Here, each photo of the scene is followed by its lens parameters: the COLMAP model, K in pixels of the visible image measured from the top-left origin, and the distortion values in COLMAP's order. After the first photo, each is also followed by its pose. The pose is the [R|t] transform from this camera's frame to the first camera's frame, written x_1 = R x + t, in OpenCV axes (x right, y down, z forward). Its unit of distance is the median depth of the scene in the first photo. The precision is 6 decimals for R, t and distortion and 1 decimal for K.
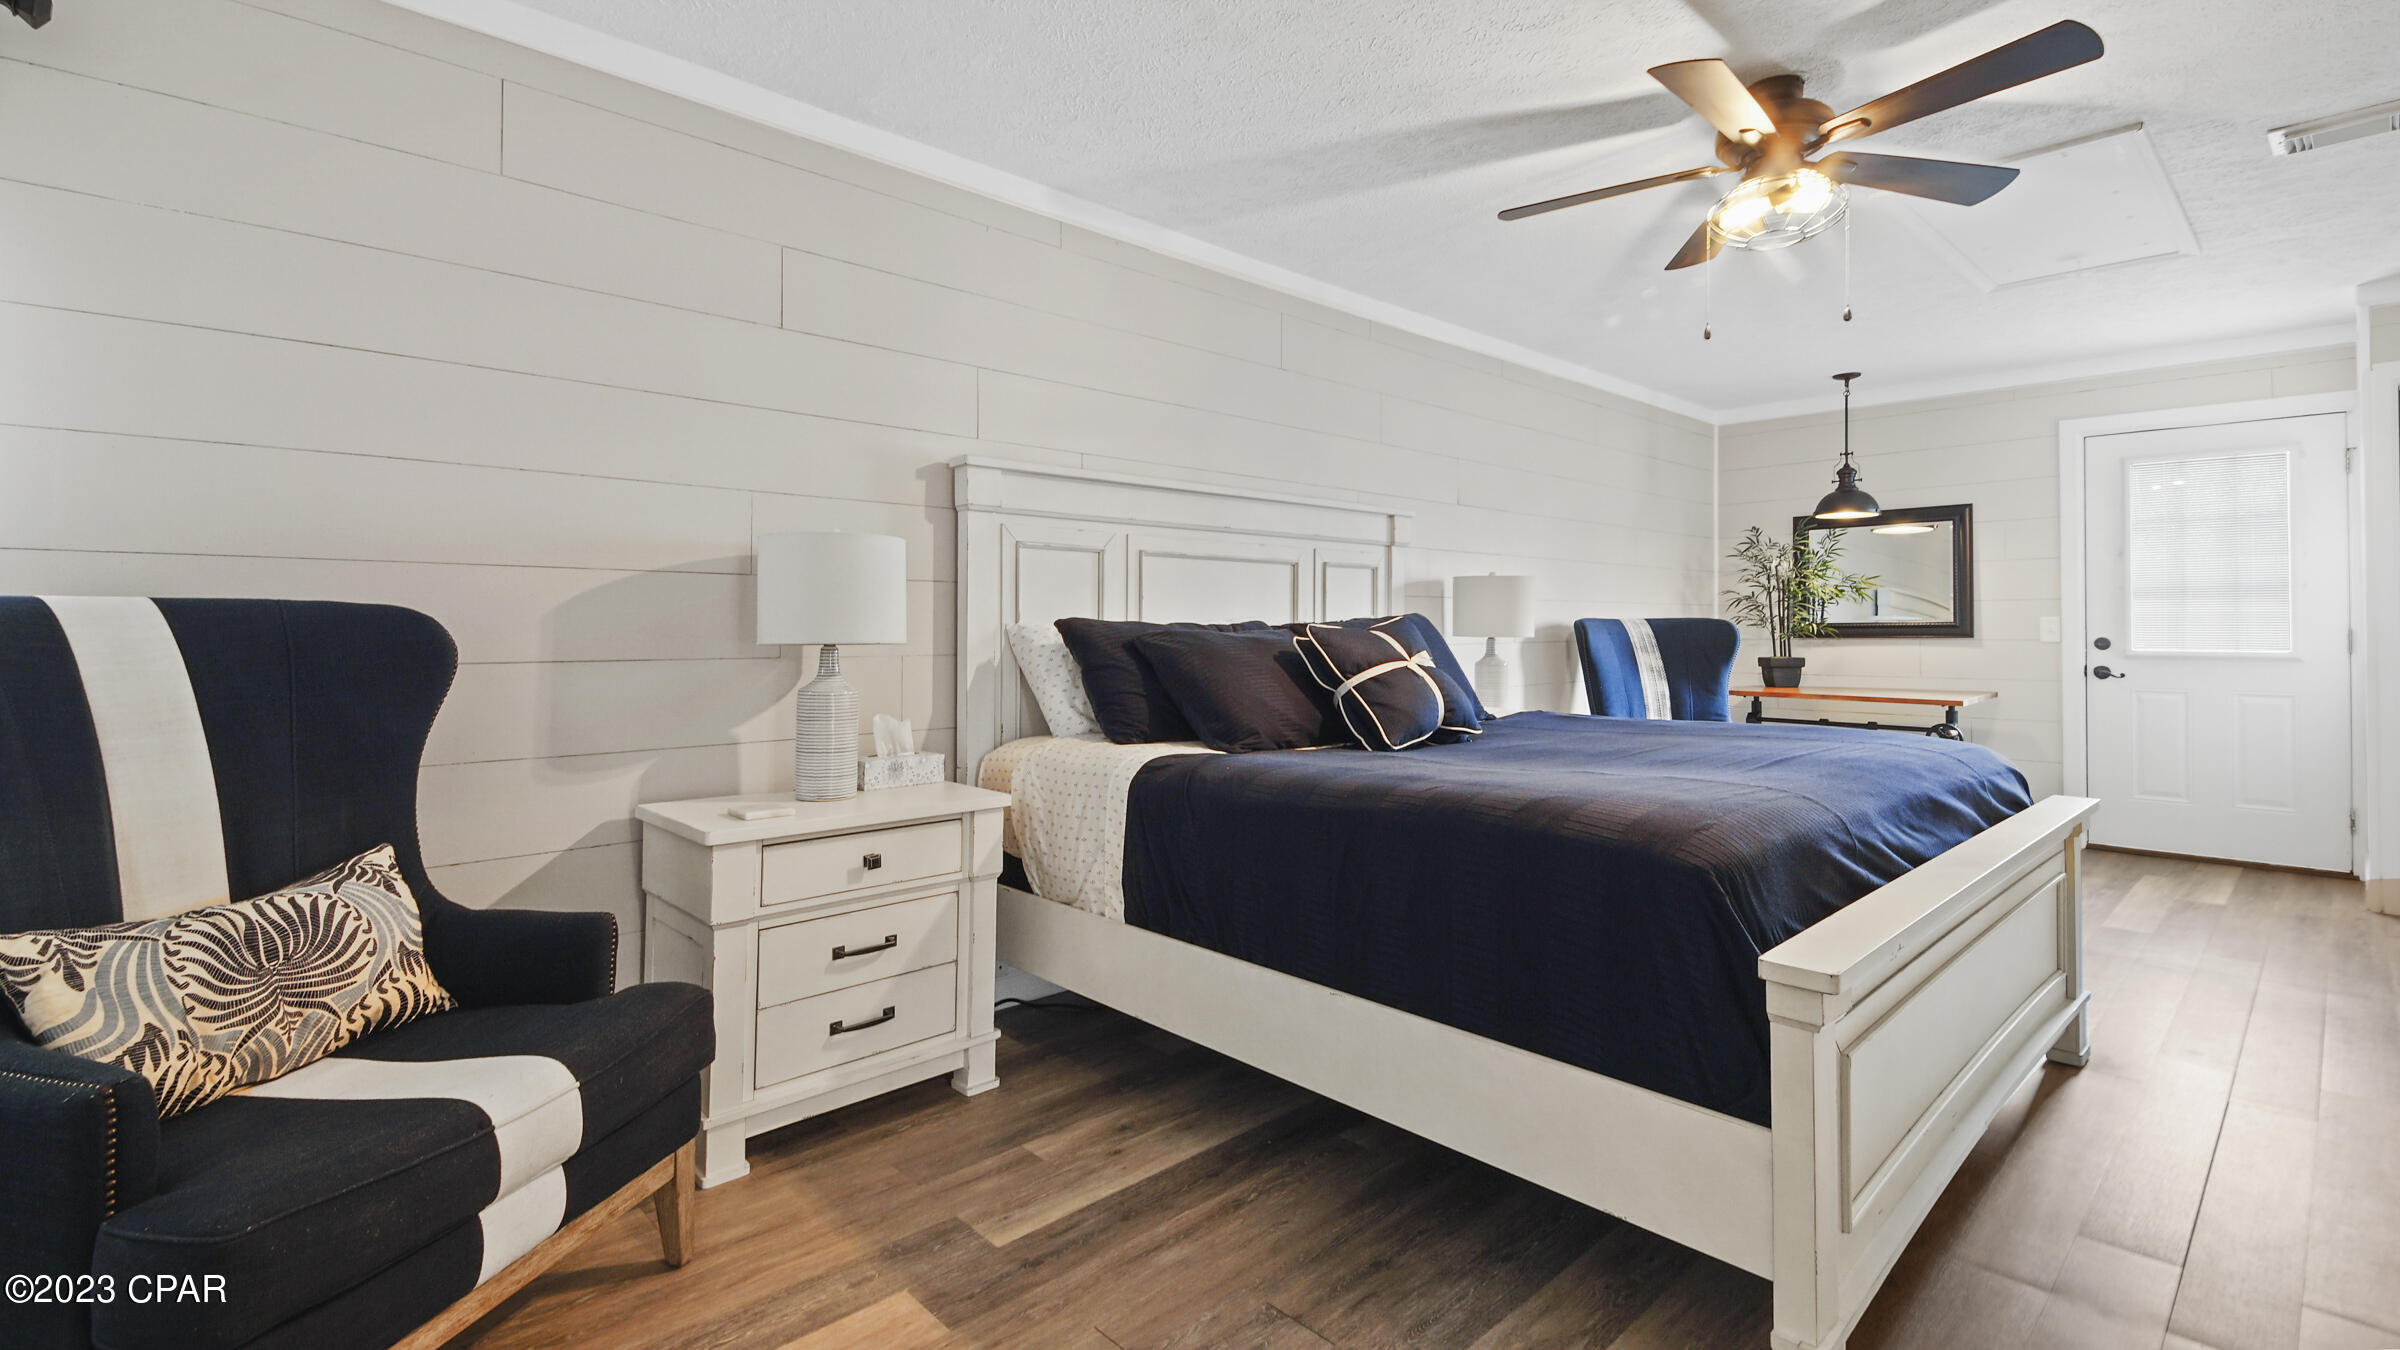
lens RADIAL K [[1110.9, 0, 1194.3], [0, 1110.9, 634.2], [0, 0, 1]] dist [0.038460, -0.024965]
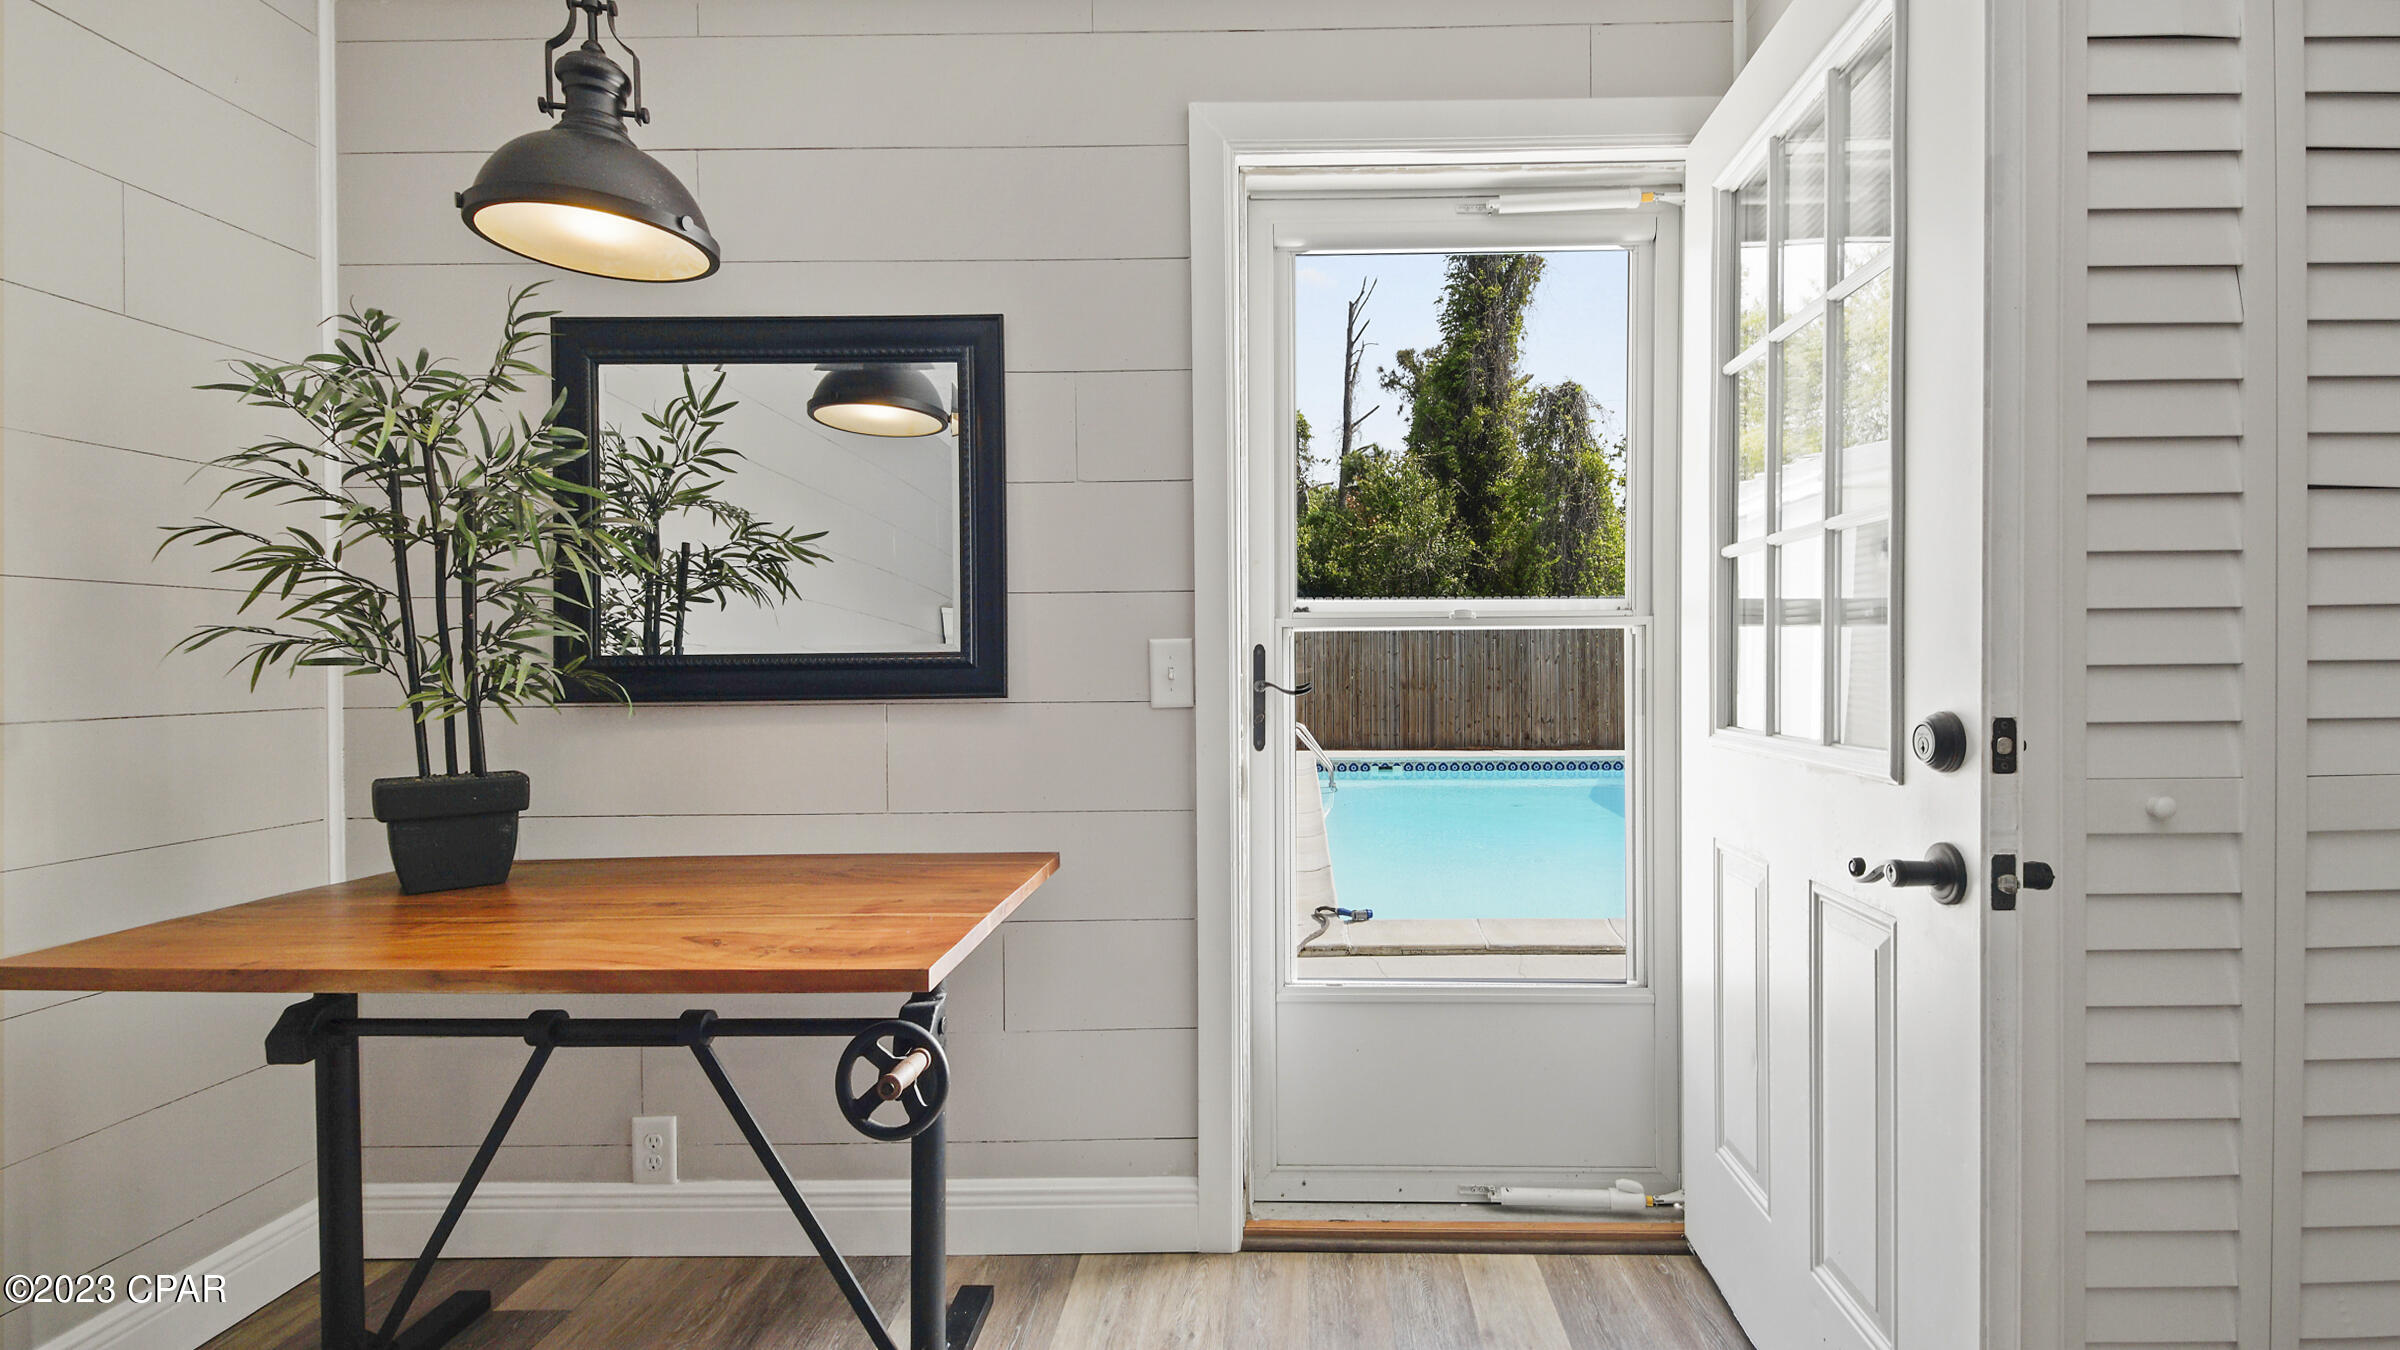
lens RADIAL K [[1078.6, 0, 1192.0], [0, 1078.6, 682.4], [0, 0, 1]] dist [0.035534, -0.022473]
pose [[0.743128, -0.013657, 0.669010, 0.481204], [0.005685, 0.999884, 0.014096, -0.005738], [-0.669126, -0.006672, 0.743119, 0.671890]]
